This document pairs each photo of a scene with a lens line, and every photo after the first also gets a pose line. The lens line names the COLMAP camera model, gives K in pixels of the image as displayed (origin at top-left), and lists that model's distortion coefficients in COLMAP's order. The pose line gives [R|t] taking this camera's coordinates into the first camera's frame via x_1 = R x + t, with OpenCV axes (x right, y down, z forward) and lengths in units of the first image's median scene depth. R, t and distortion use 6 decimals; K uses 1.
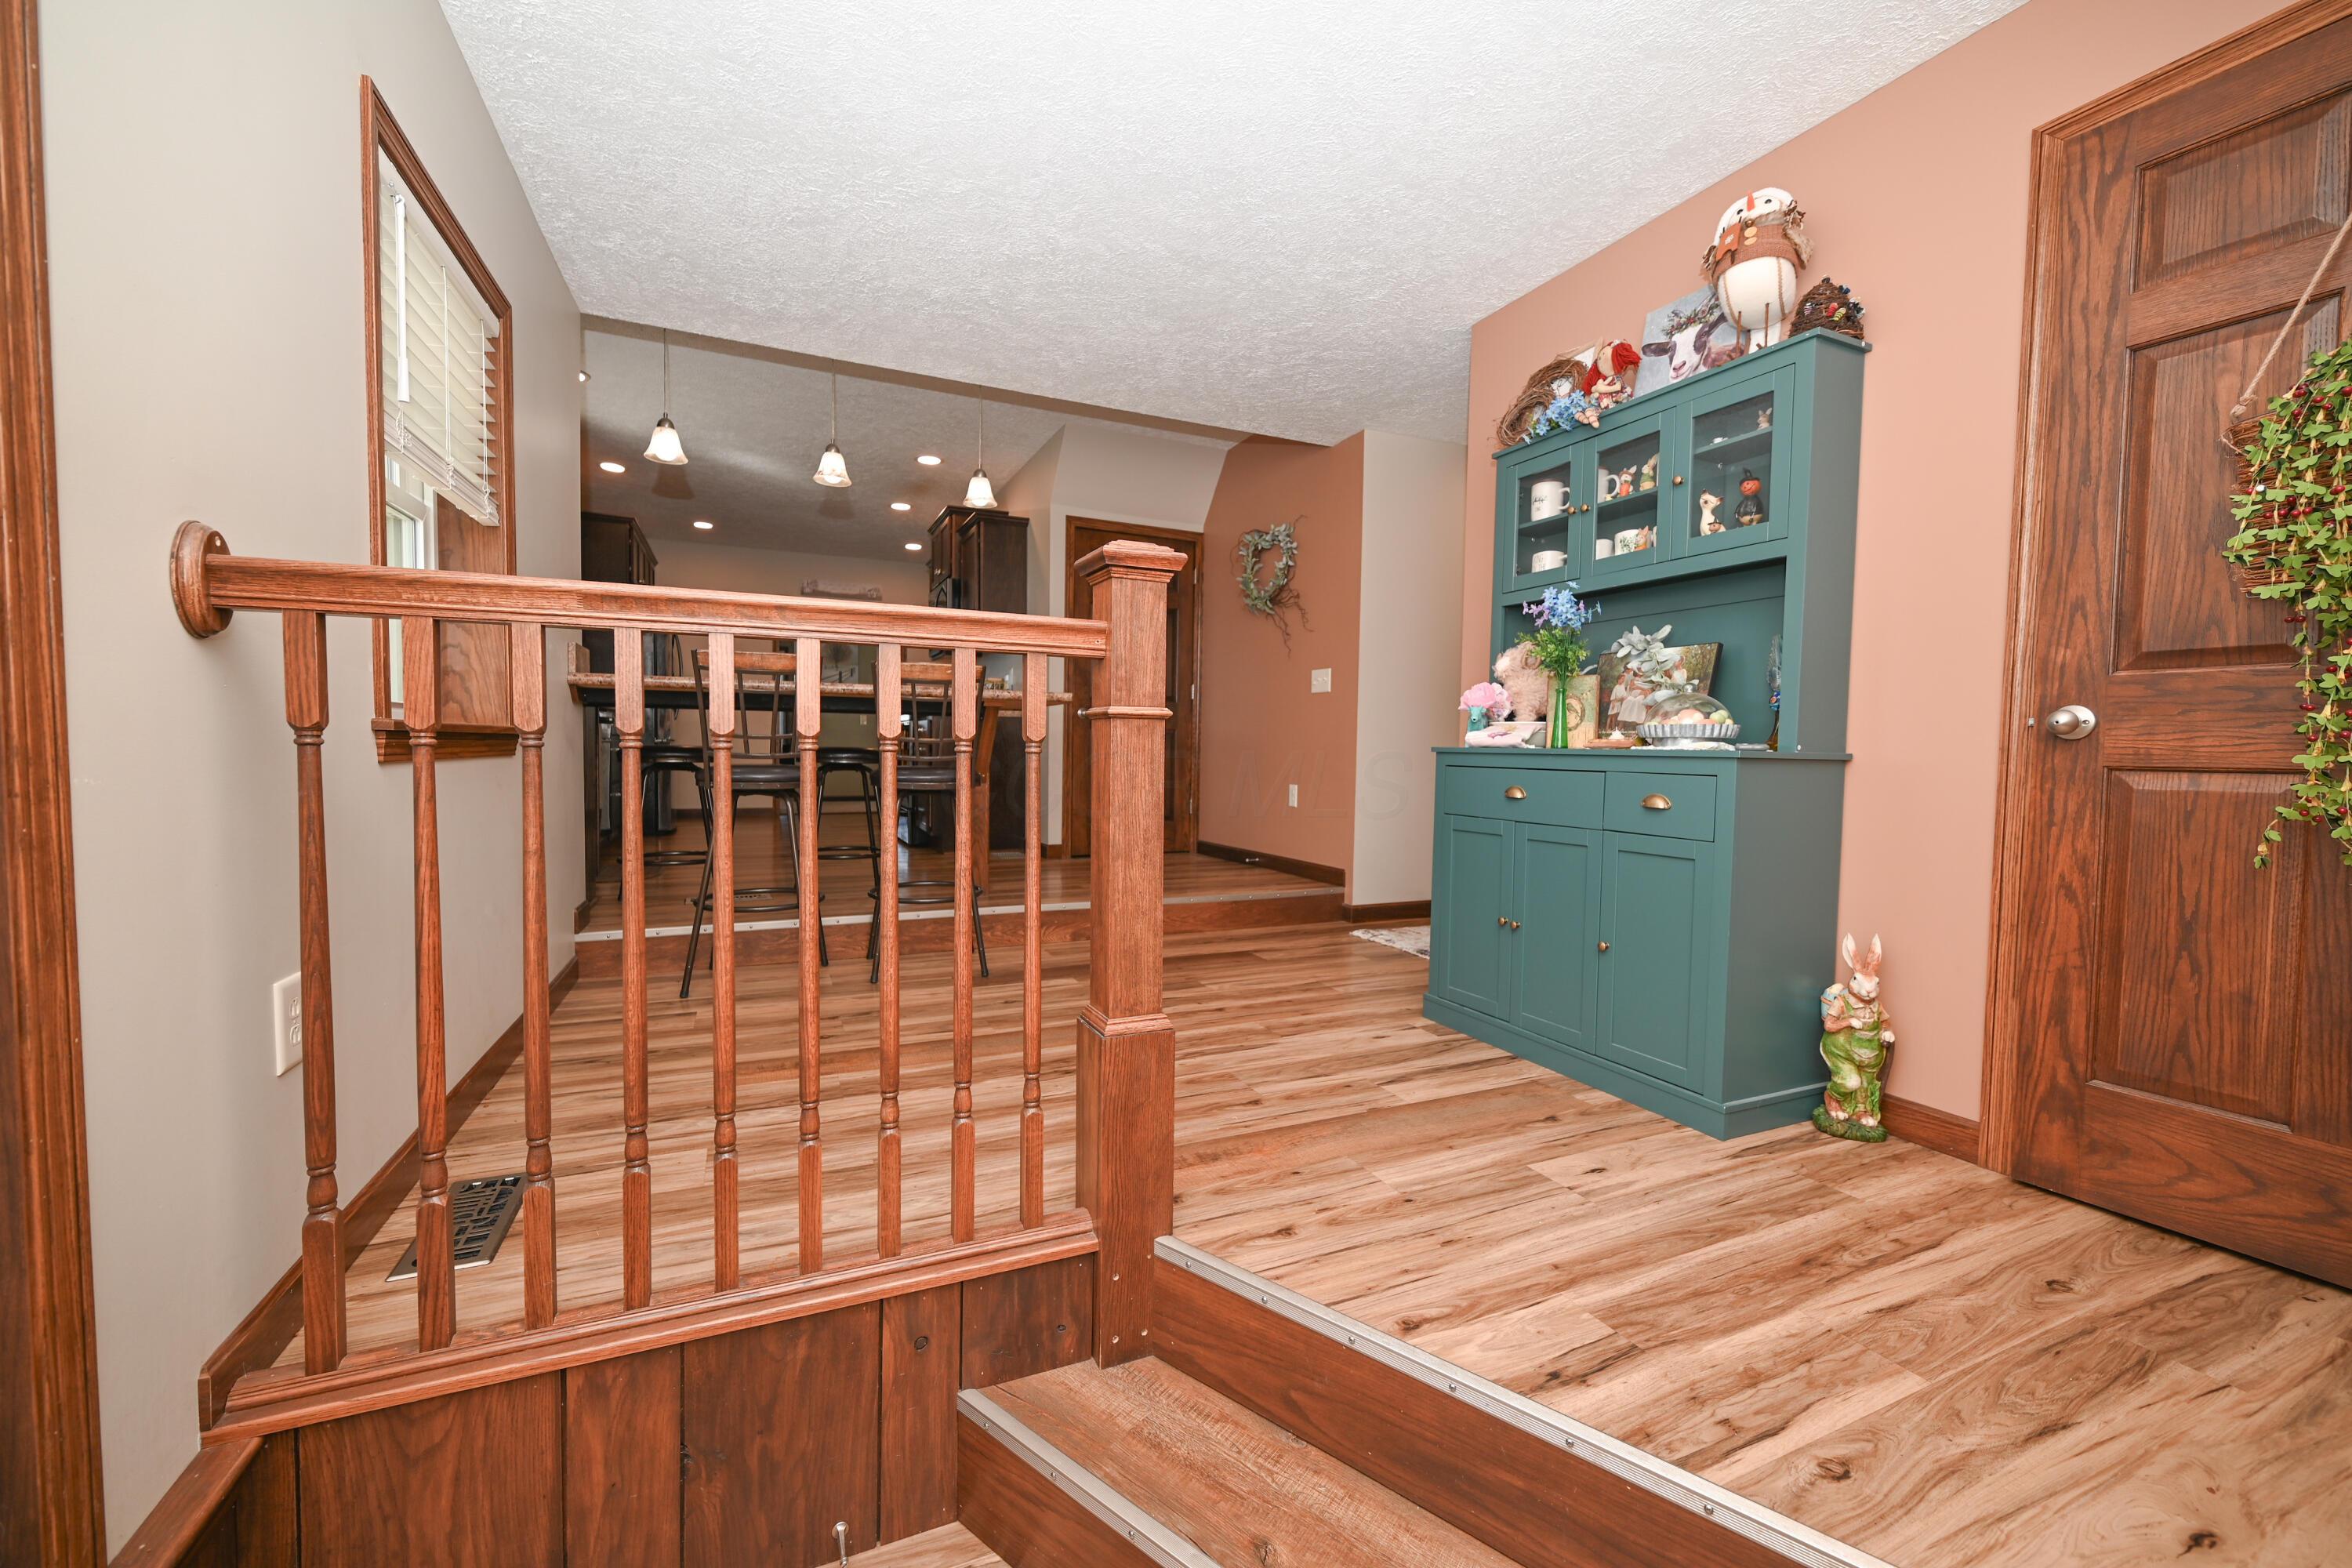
lens RADIAL K [[924.5, 0, 1160.7], [0, 924.5, 781.2], [0, 0, 1]] dist [0.001085, 0.000466]
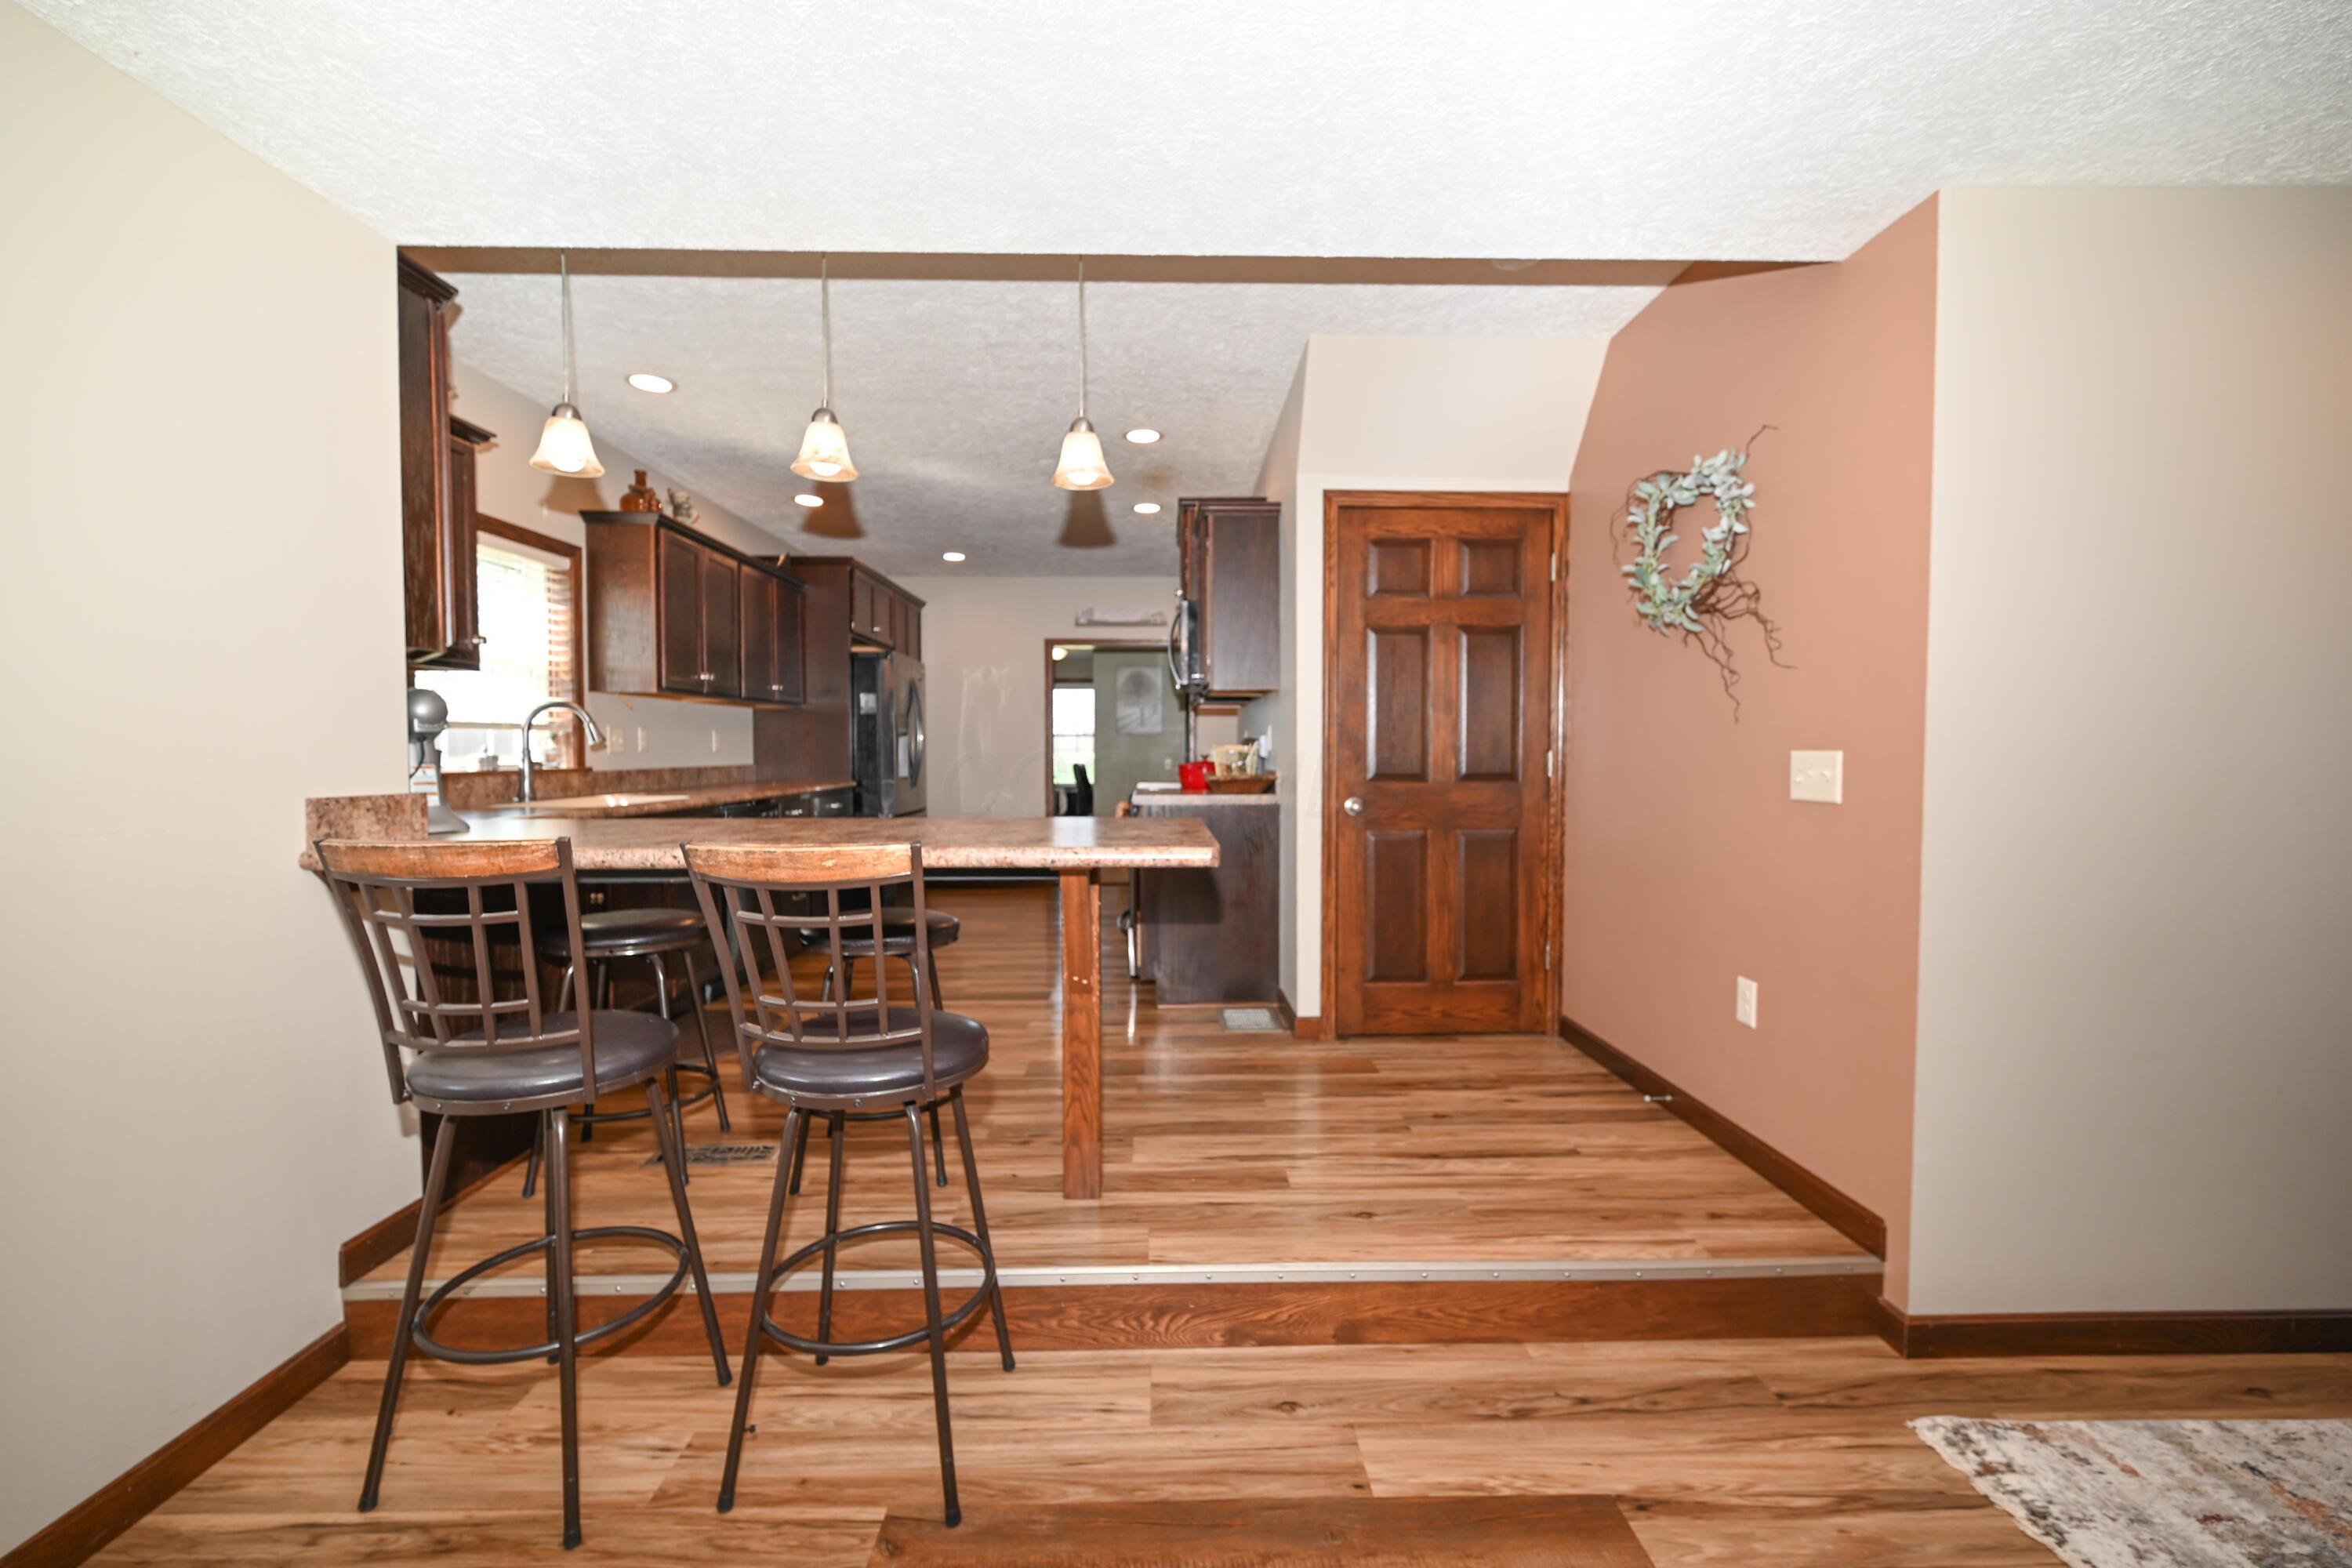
lens RADIAL K [[924.5, 0, 1194.2], [0, 924.5, 776.8], [0, 0, 1]] dist [0.001085, 0.000466]
pose [[0.923041, -0.002147, -0.384696, 0.060702], [0.001325, 0.999996, -0.002403, -0.100723], [0.384700, 0.001709, 0.923040, 0.426562]]
